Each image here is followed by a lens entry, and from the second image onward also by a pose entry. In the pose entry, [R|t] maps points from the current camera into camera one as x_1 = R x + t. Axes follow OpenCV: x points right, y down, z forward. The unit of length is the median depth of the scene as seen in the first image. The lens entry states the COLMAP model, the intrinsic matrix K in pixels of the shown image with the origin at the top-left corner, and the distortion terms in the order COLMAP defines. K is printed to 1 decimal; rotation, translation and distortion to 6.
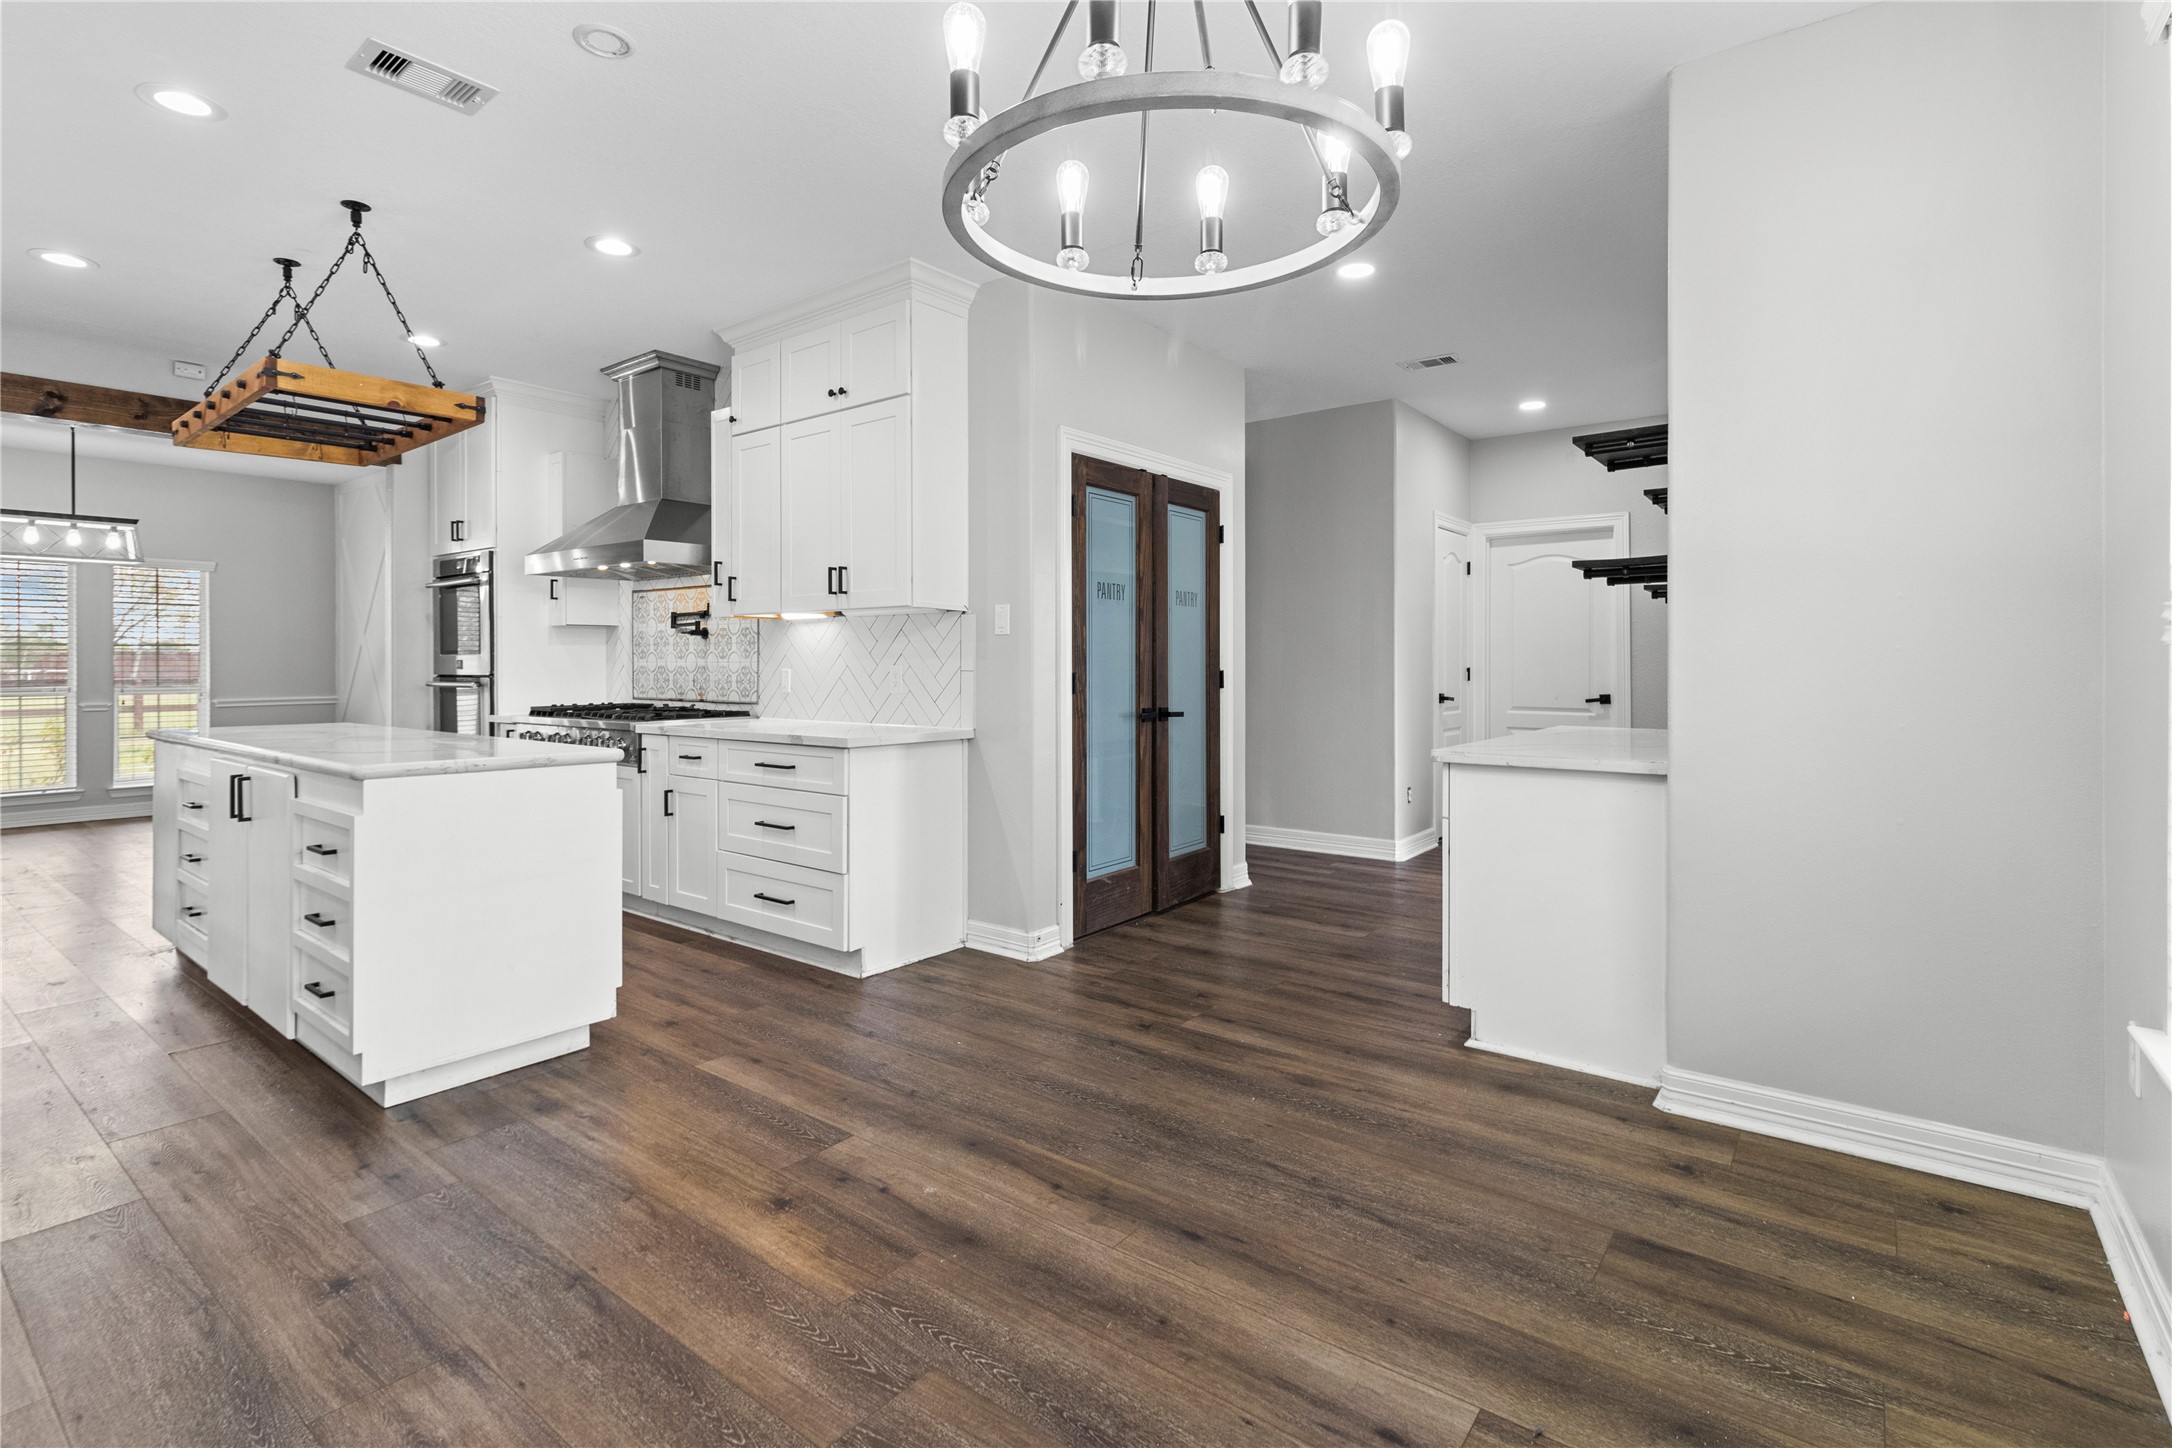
lens RADIAL K [[1016.9, 0, 1084.2], [0, 1016.9, 679.2], [0, 0, 1]] dist [0.003484, 0.000406]
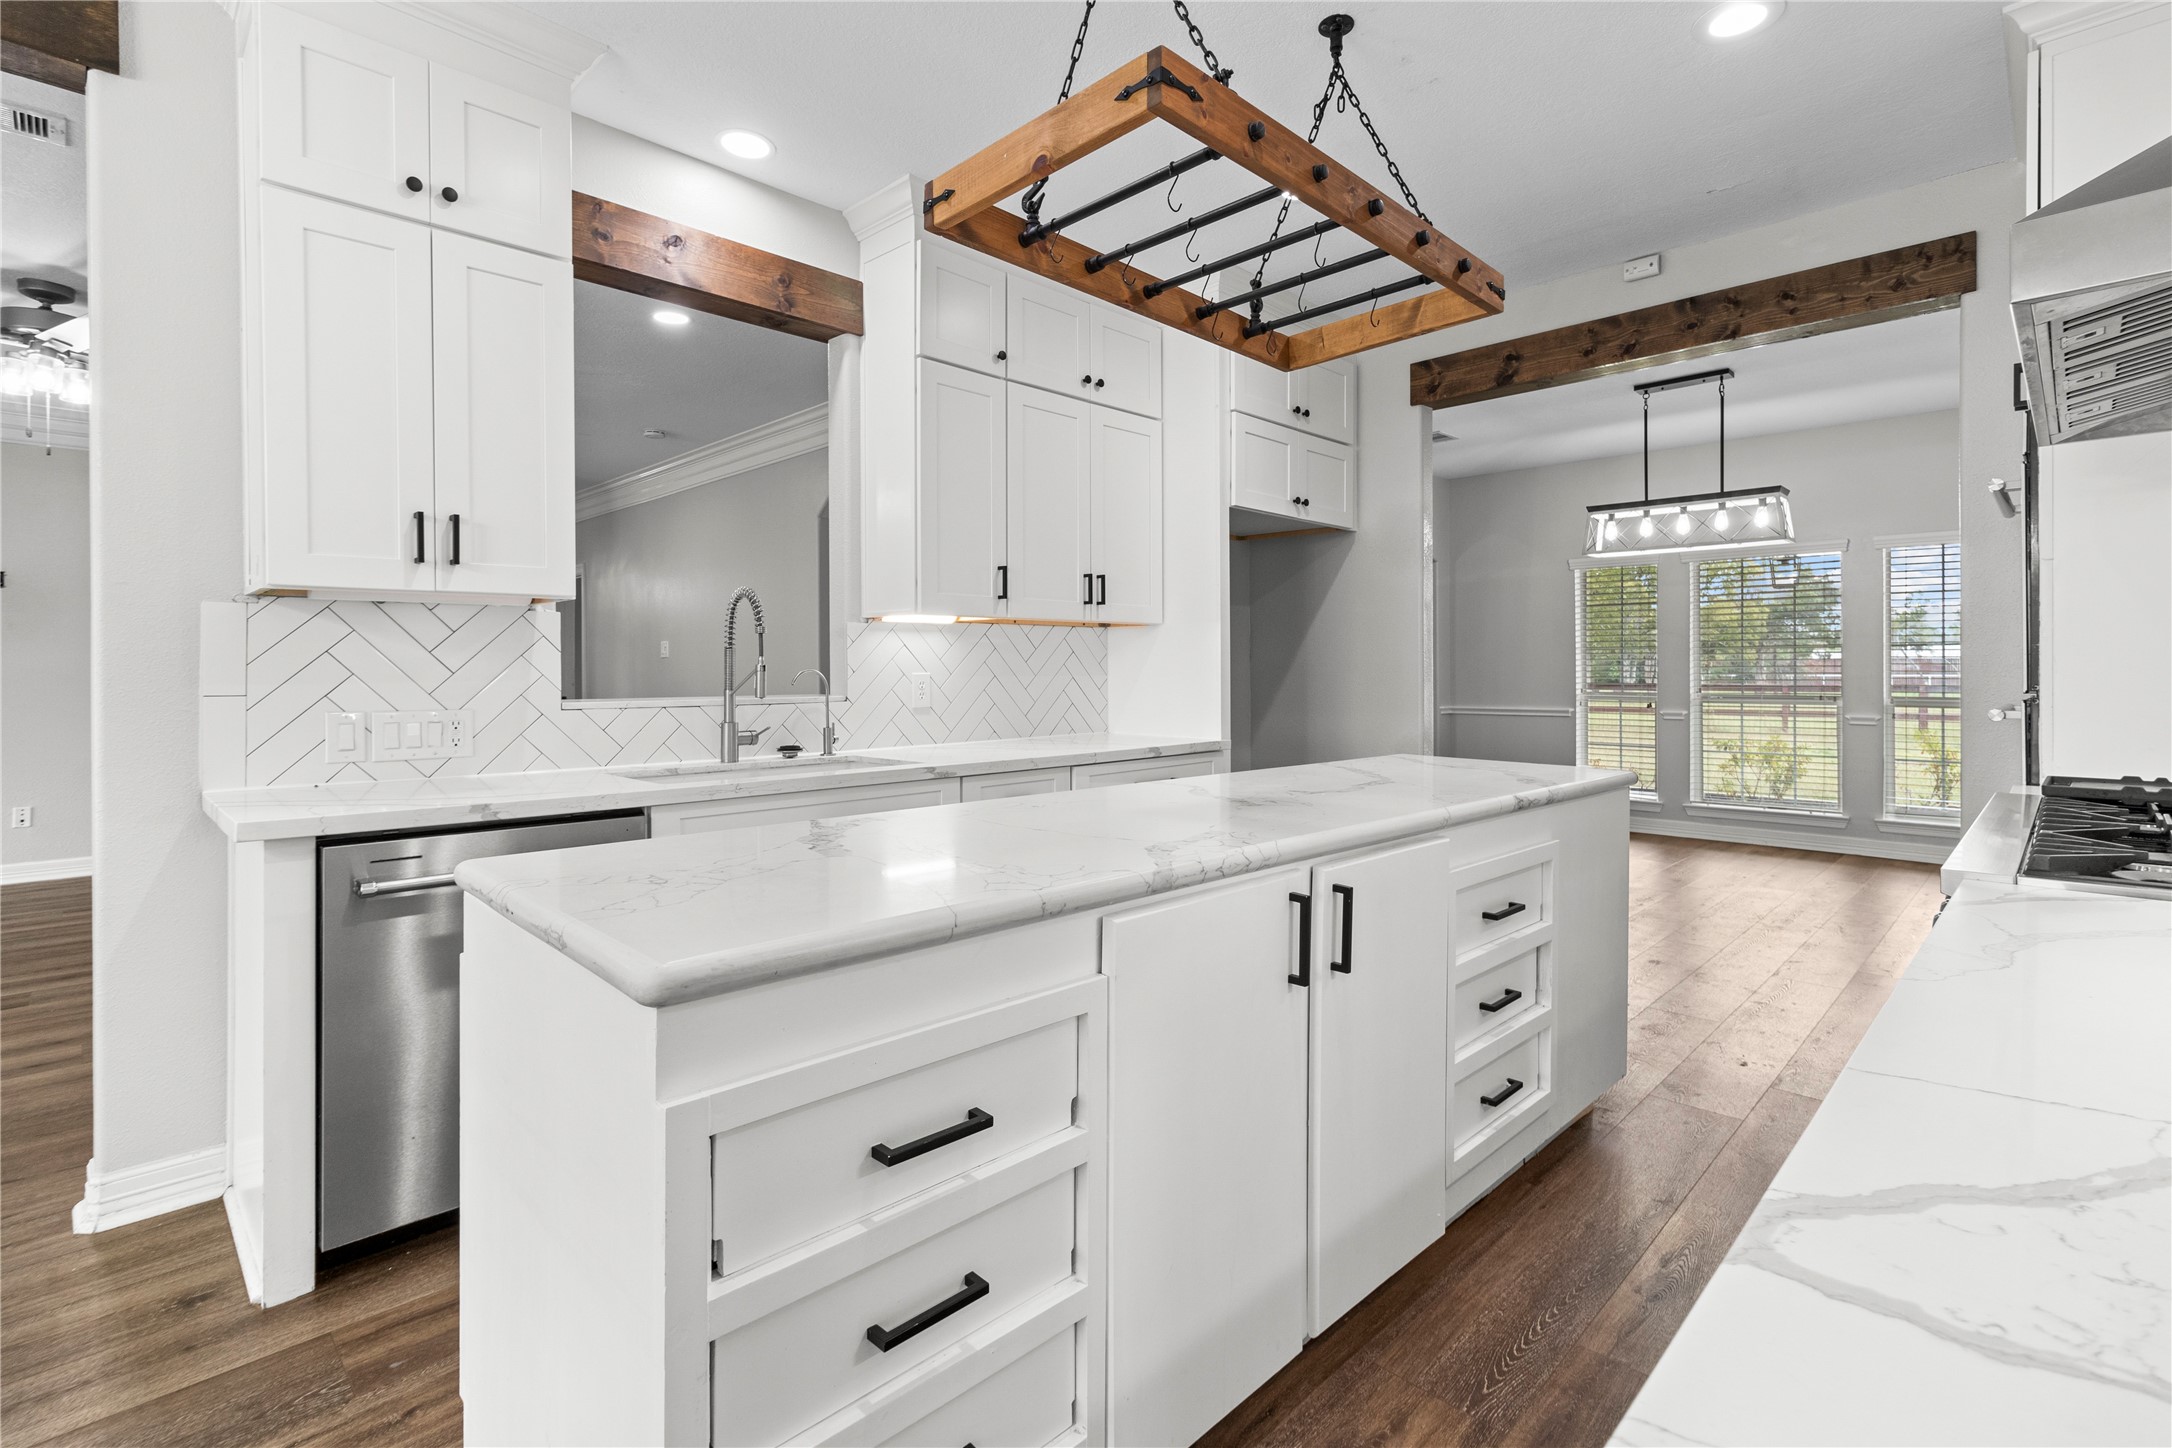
lens RADIAL K [[1005.6, 0, 1106.1], [0, 1005.6, 670.3], [0, 0, 1]] dist [0.001706, 0.000163]
pose [[-0.113765, 0.002771, -0.993504, -0.124148], [-0.014986, 0.999878, 0.004505, -0.012014], [0.993395, 0.015401, -0.113709, 0.750930]]
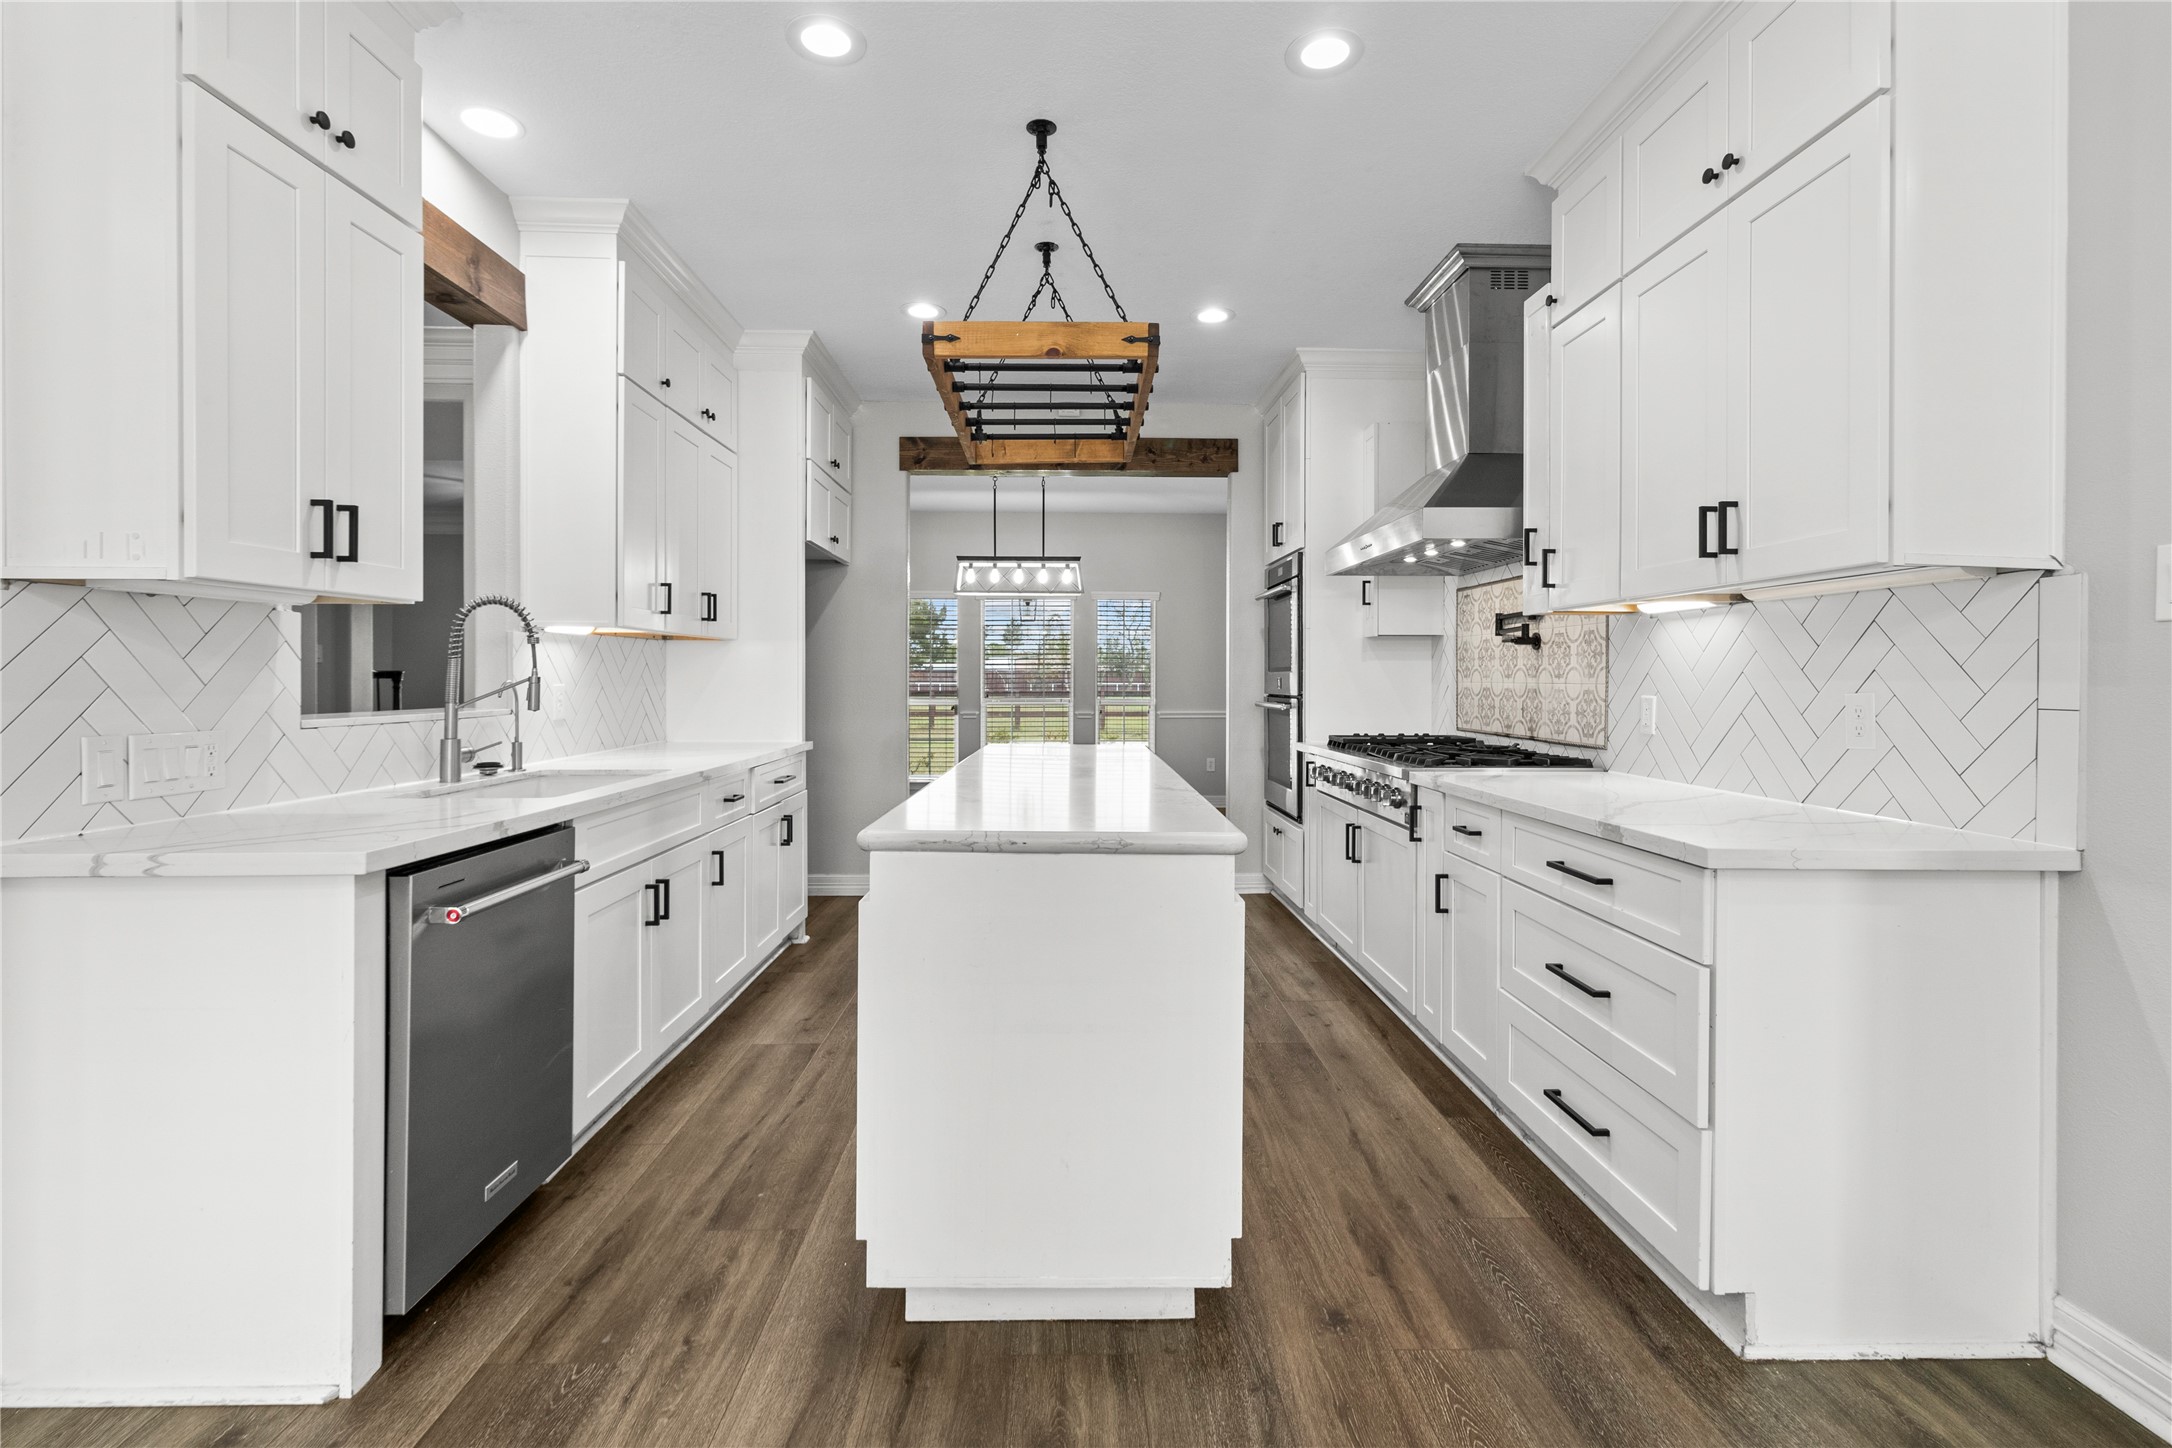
lens RADIAL K [[1016.9, 0, 1084.2], [0, 1016.9, 679.2], [0, 0, 1]] dist [0.003484, 0.000406]
pose [[0.639295, 0.004558, -0.768948, -0.039617], [-0.017612, 0.999807, -0.008715, -0.008442], [0.768760, 0.019114, 0.639251, 0.344272]]
